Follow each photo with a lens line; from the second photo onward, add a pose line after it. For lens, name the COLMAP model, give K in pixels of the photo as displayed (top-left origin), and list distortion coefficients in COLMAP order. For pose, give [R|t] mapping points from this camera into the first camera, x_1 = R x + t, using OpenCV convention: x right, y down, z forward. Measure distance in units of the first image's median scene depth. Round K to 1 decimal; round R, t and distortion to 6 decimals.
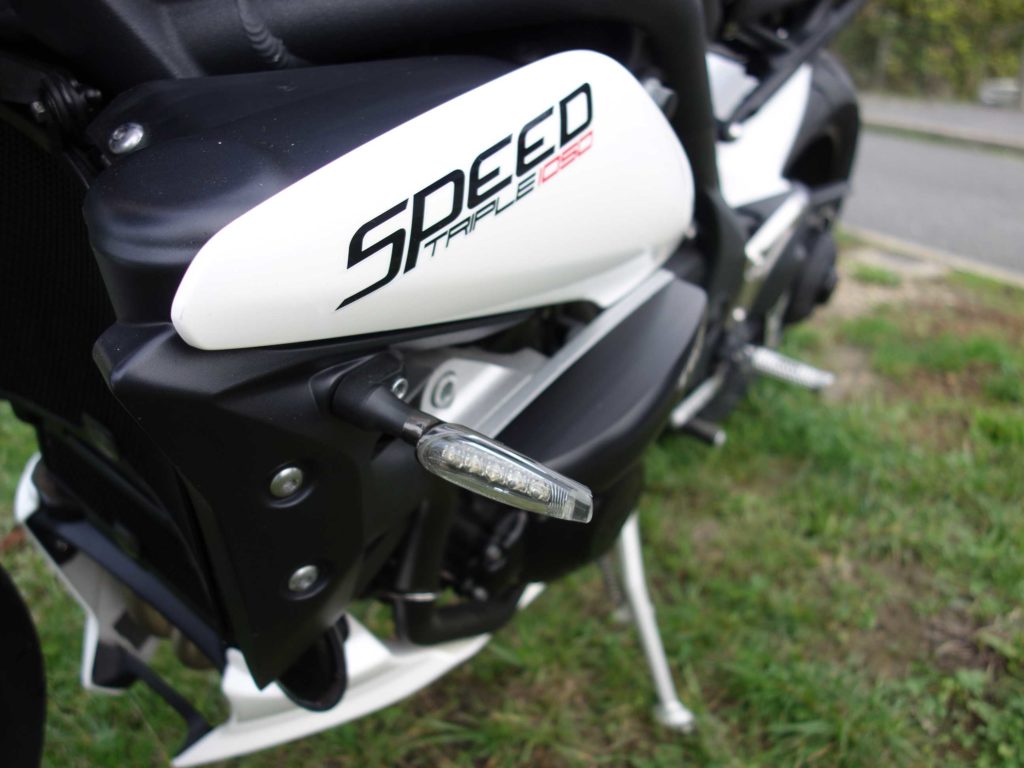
lens RADIAL K [[904.0, 0, 512.0], [0, 904.0, 384.0], [0, 0, 1]] dist [0.017311, -0.022223]
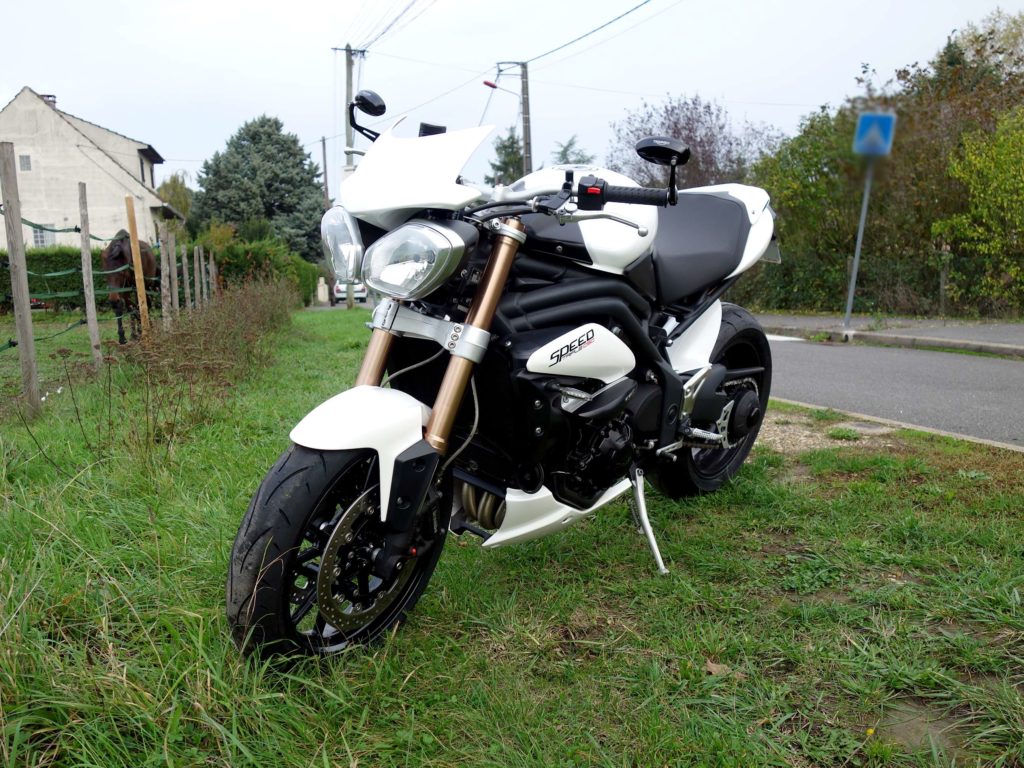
lens RADIAL K [[904.0, 0, 512.0], [0, 904.0, 384.0], [0, 0, 1]] dist [0.017311, -0.022223]
pose [[0.991594, -0.051811, -0.118562, 0.092036], [0.019311, 0.965325, -0.260334, 0.532318], [0.127939, 0.255856, 0.958211, -1.602071]]
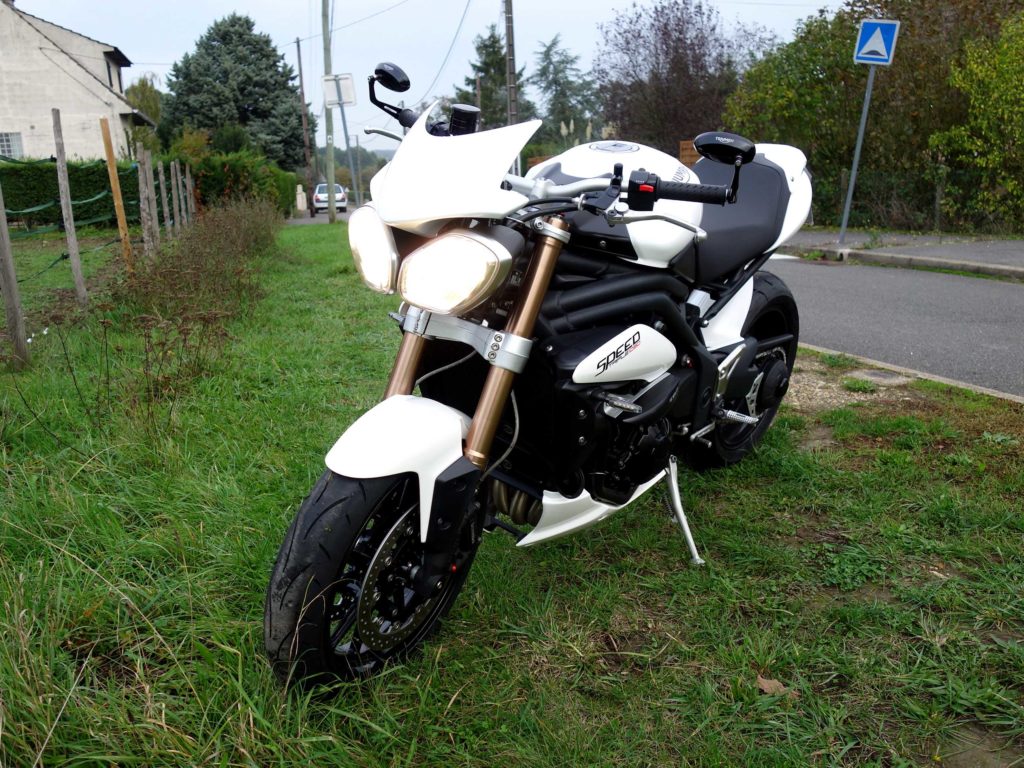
lens RADIAL K [[904.0, 0, 512.0], [0, 904.0, 384.0], [0, 0, 1]] dist [0.017311, -0.022223]
pose [[0.993269, -0.049398, -0.104770, -0.038961], [0.032219, 0.986633, -0.159743, 0.284792], [0.111260, 0.155292, 0.981583, -1.547130]]
